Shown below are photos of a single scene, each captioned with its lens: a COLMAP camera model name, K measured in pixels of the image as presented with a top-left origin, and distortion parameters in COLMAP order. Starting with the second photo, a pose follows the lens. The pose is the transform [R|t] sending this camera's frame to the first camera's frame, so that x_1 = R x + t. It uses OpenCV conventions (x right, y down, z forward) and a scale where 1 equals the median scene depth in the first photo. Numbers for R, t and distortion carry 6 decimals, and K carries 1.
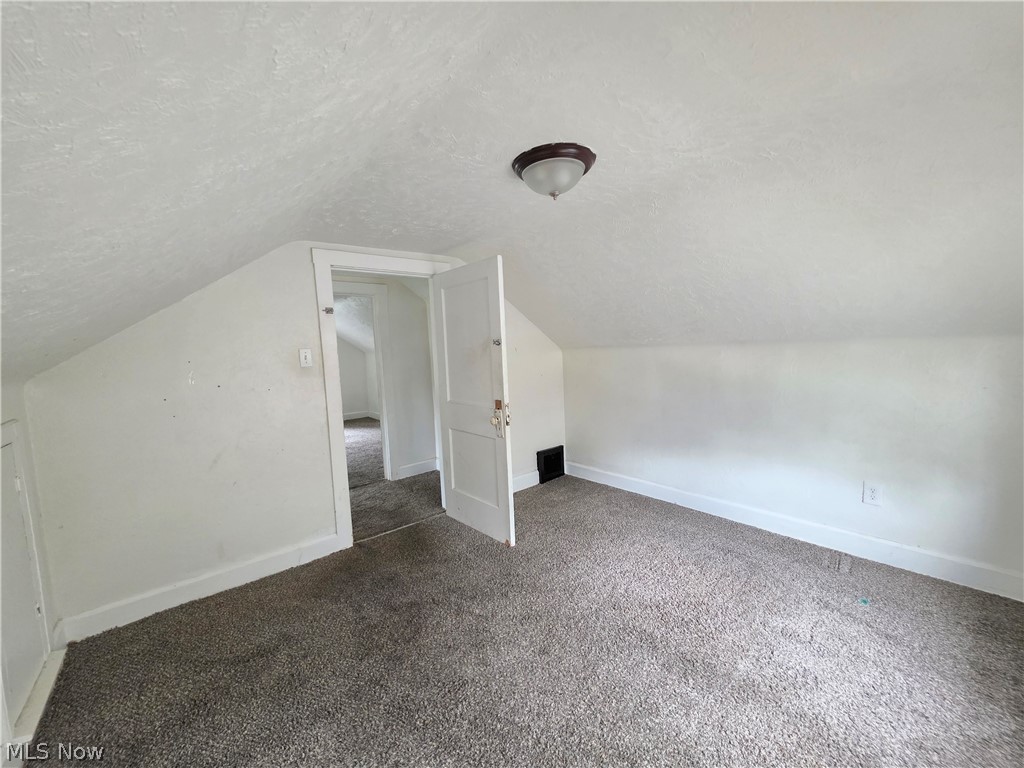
lens RADIAL K [[408.9, 0, 505.7], [0, 408.9, 384.9], [0, 0, 1]] dist [0.000965, -0.000099]
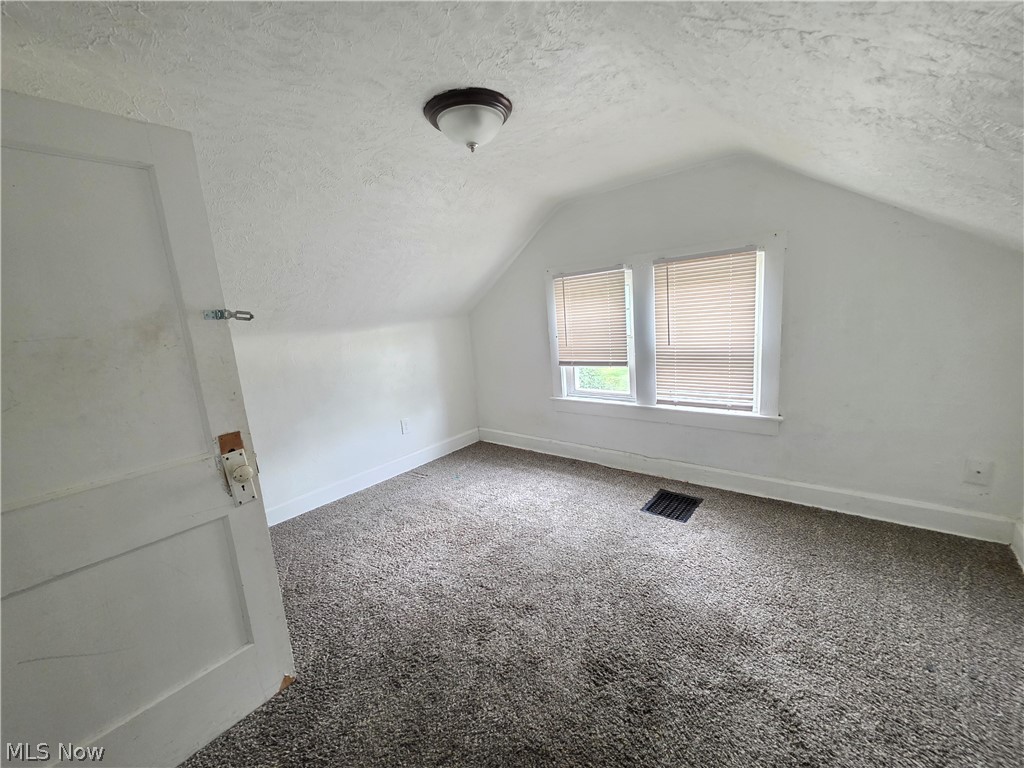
lens RADIAL K [[408.9, 0, 505.7], [0, 408.9, 384.9], [0, 0, 1]] dist [0.000965, -0.000099]
pose [[-0.172768, -0.113628, 0.978386, -0.647407], [0.178005, 0.973365, 0.144478, -0.037955], [-0.968744, 0.199119, -0.147940, 0.852299]]
